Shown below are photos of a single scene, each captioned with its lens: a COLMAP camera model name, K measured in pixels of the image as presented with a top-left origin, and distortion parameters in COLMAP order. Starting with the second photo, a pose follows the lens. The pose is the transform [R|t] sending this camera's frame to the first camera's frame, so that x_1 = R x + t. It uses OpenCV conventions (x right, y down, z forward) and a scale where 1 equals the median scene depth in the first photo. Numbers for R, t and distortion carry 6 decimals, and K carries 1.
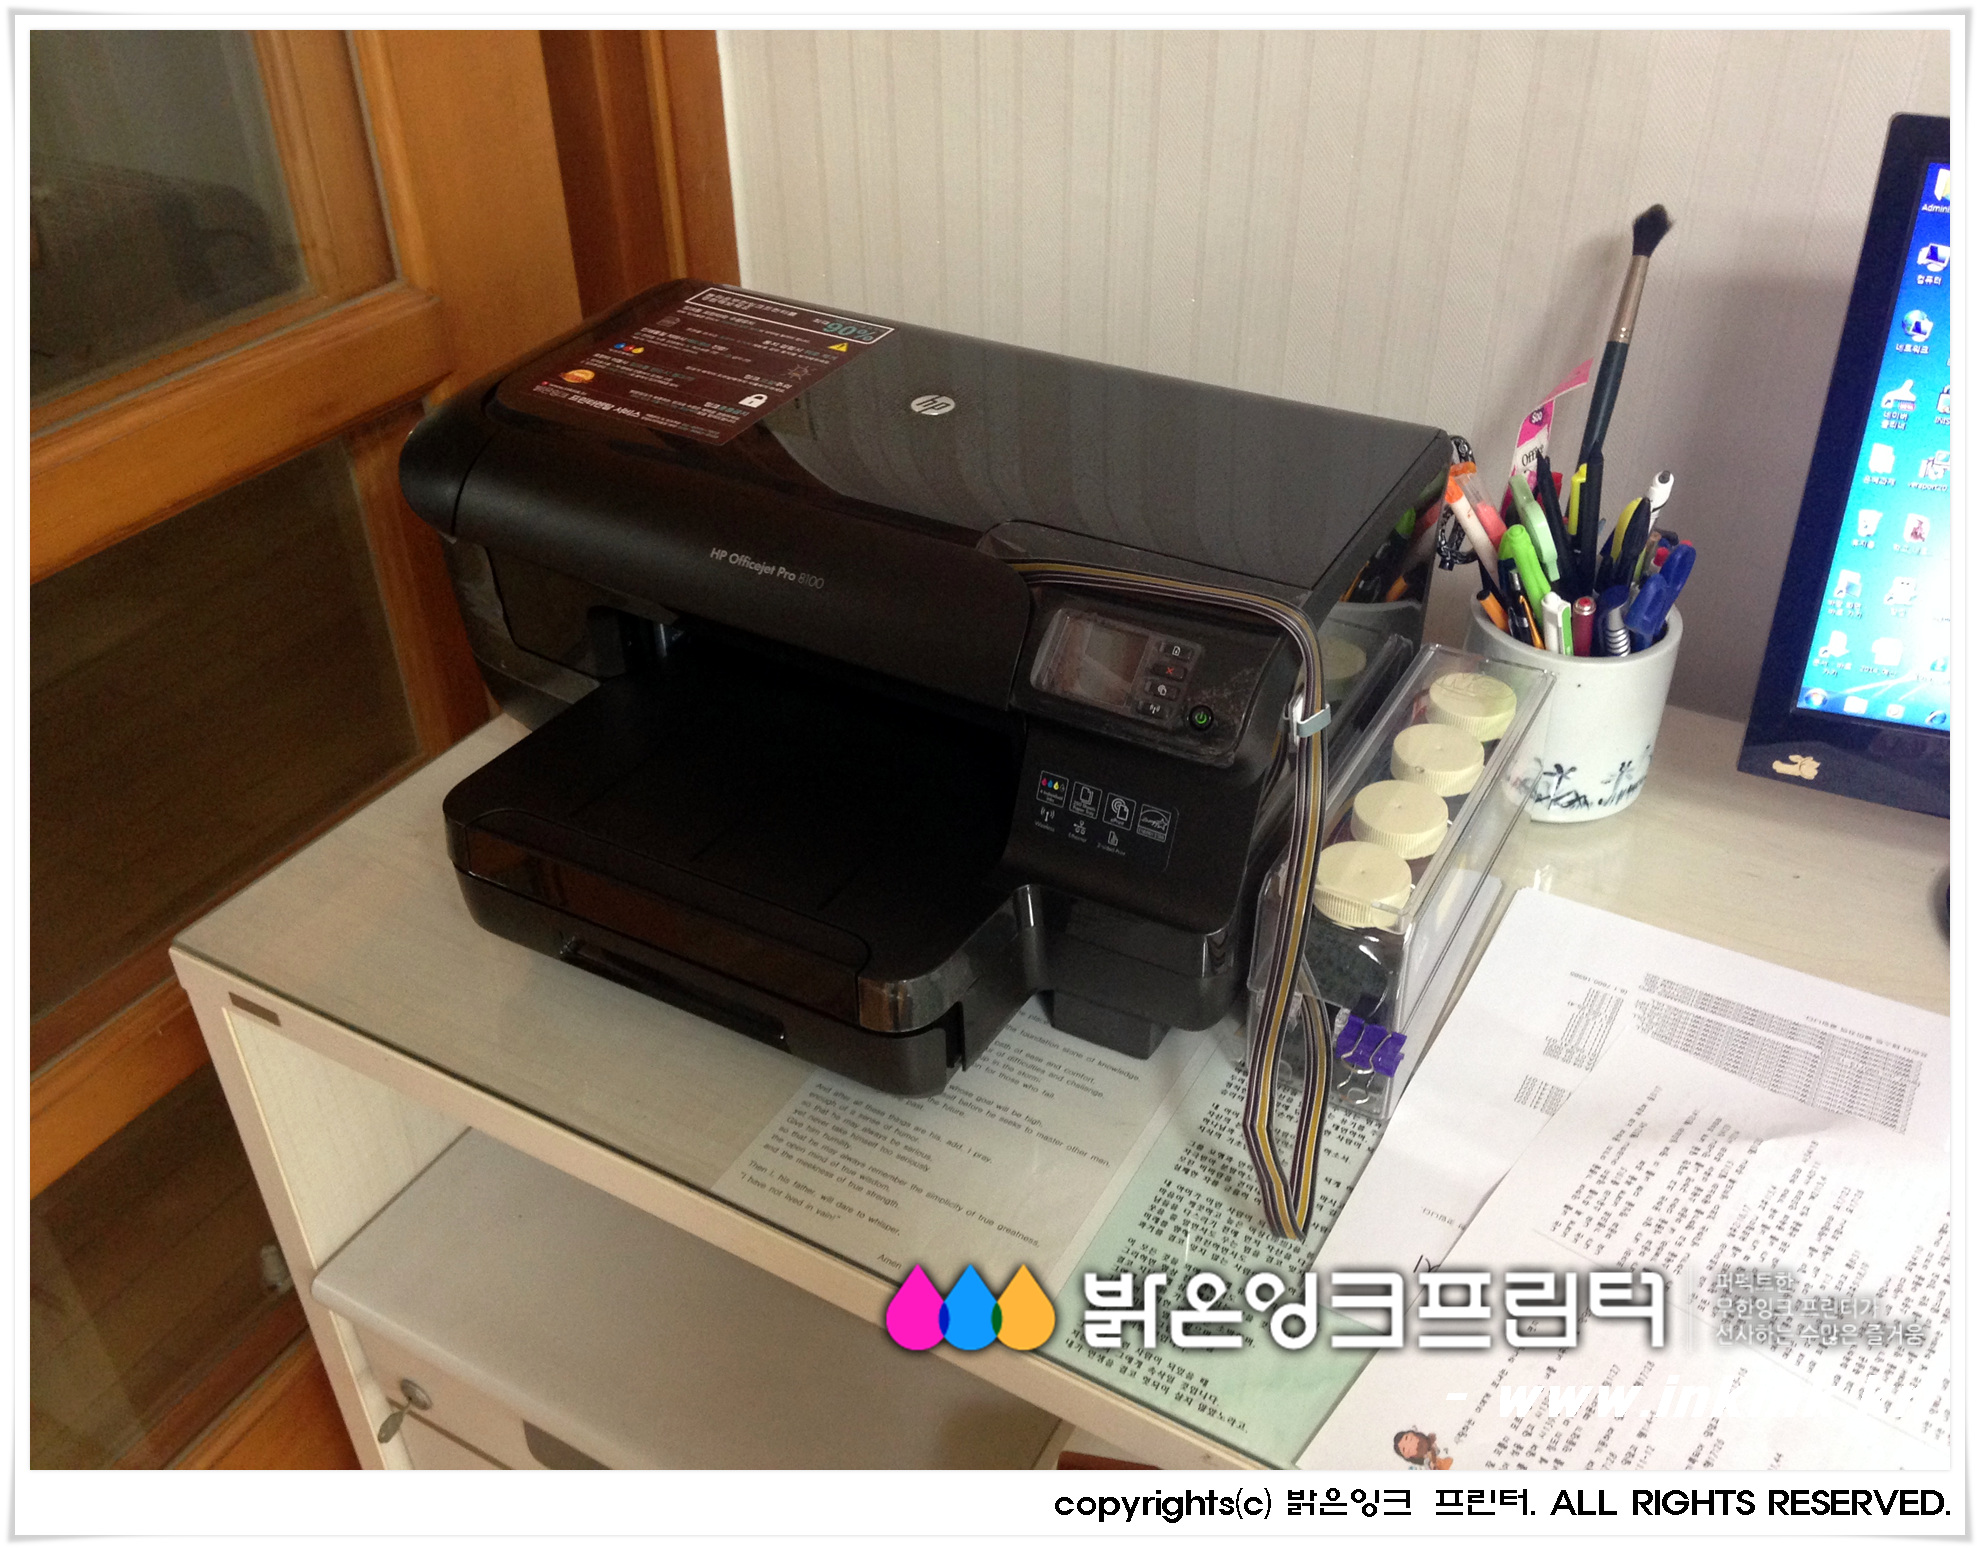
lens RADIAL K [[1740.7, 0, 975.6], [0, 1740.7, 759.8], [0, 0, 1]] dist [0.201431, -0.330063]
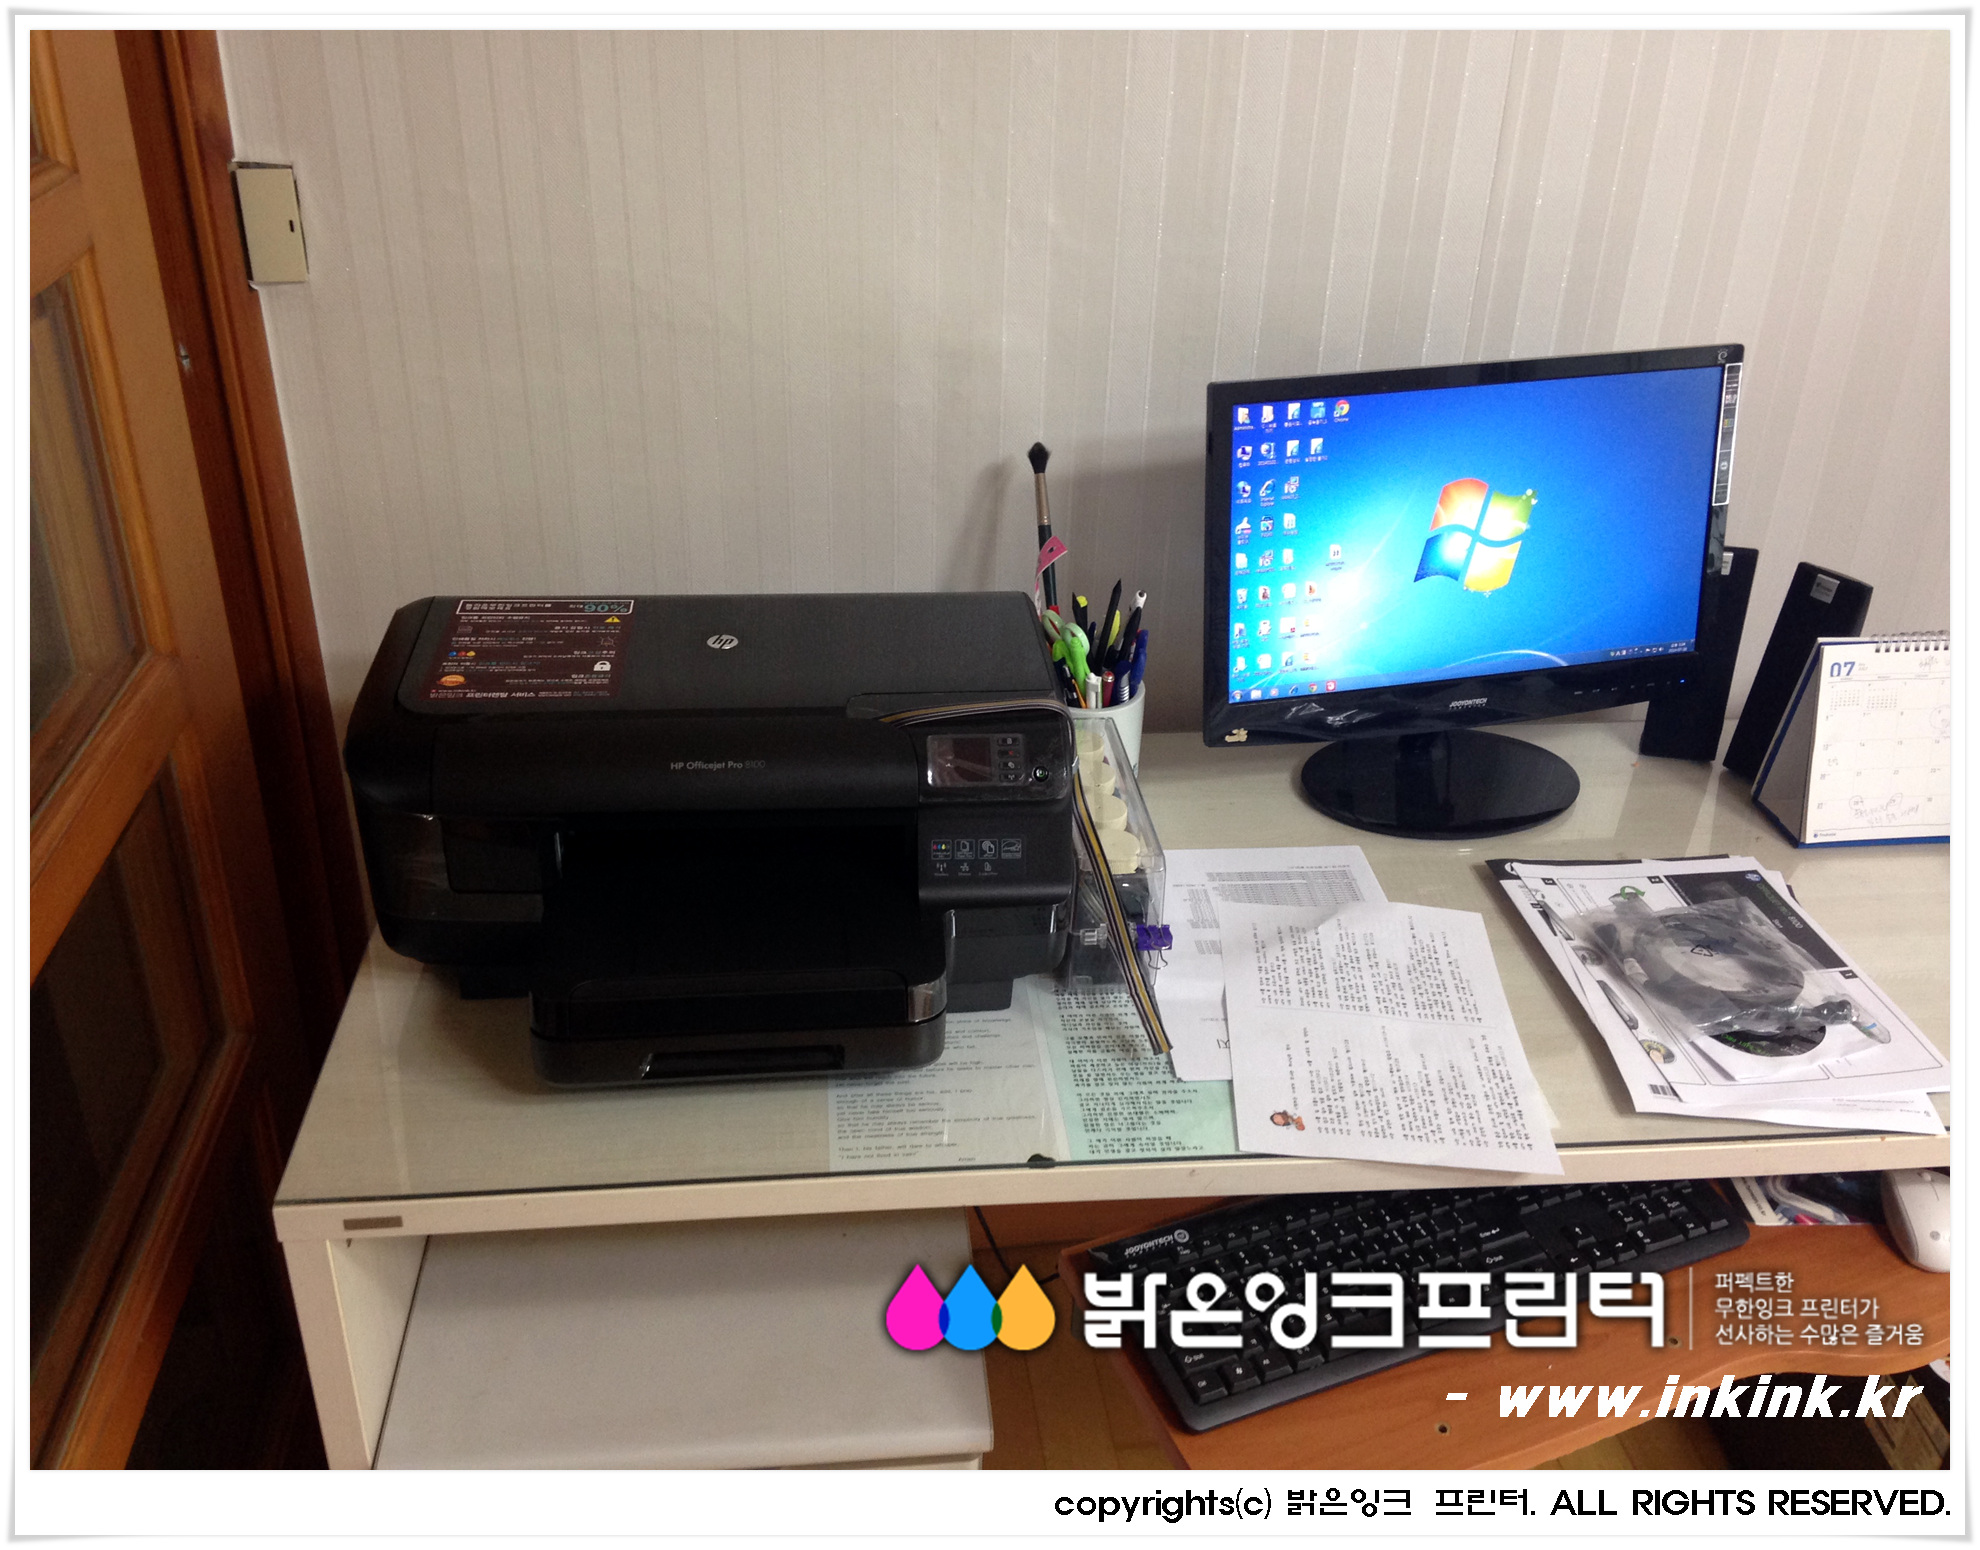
lens RADIAL K [[1740.7, 0, 975.6], [0, 1740.7, 759.8], [0, 0, 1]] dist [0.201431, -0.330063]
pose [[0.811600, -0.246143, 0.529829, -0.684279], [0.298848, 0.954191, -0.014490, -0.026184], [-0.501991, 0.170099, 0.847981, -0.340071]]
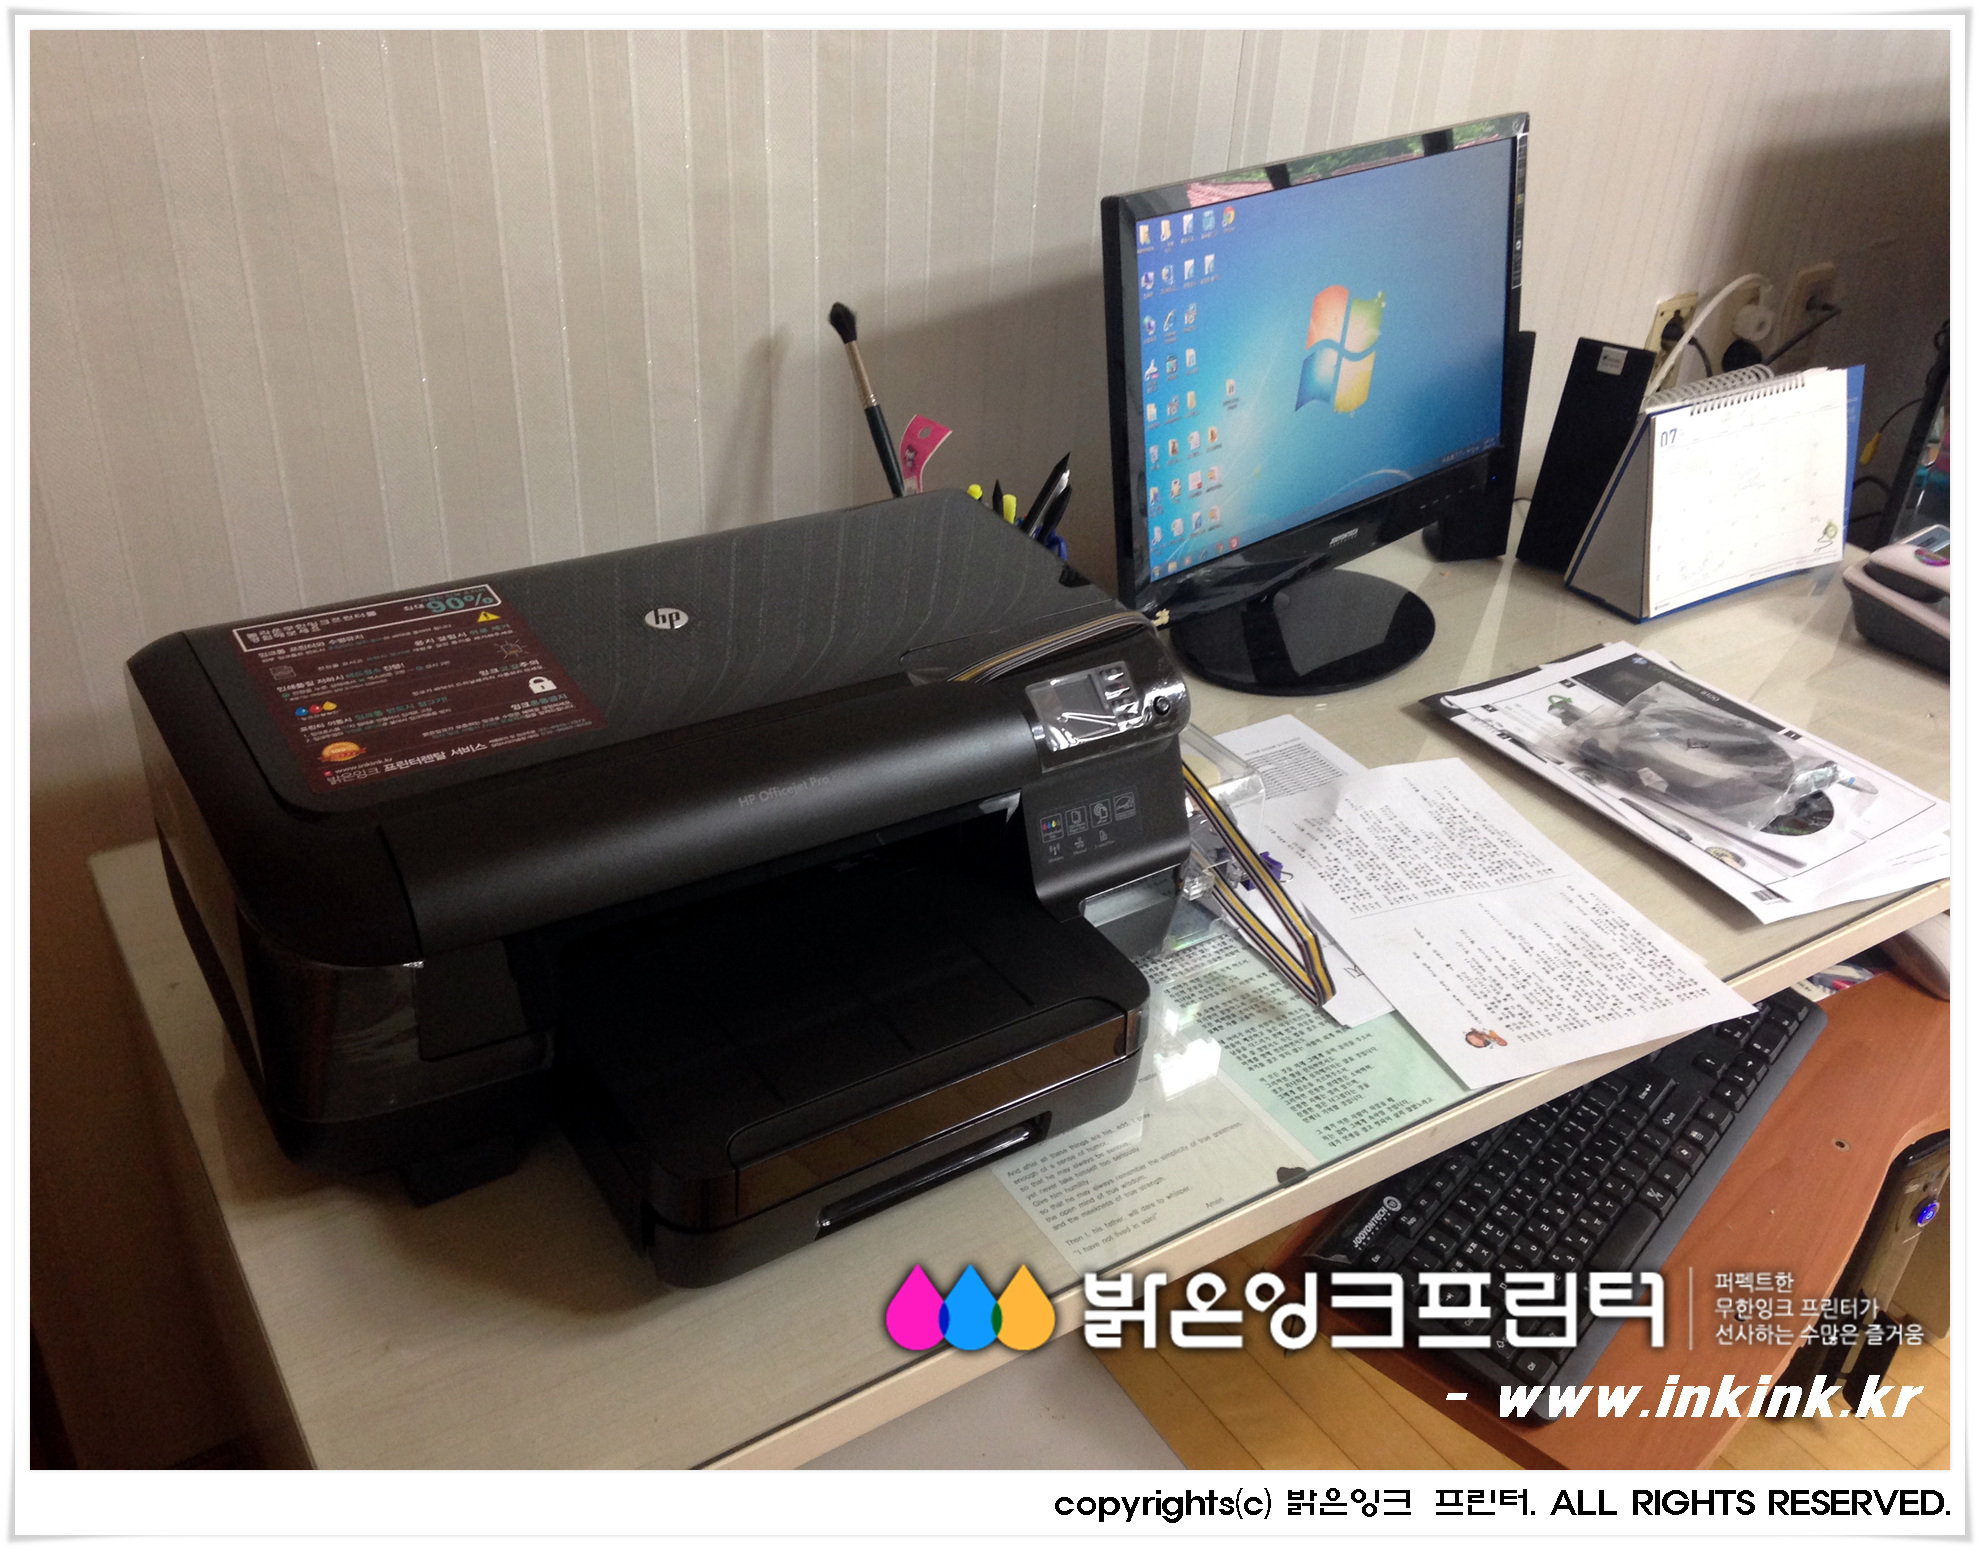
lens RADIAL K [[1740.7, 0, 975.6], [0, 1740.7, 759.8], [0, 0, 1]] dist [0.201431, -0.330063]
pose [[0.453514, -0.427913, 0.781803, -0.838036], [0.454503, 0.865605, 0.210130, -0.280007], [-0.766650, 0.260035, 0.587052, 0.281849]]
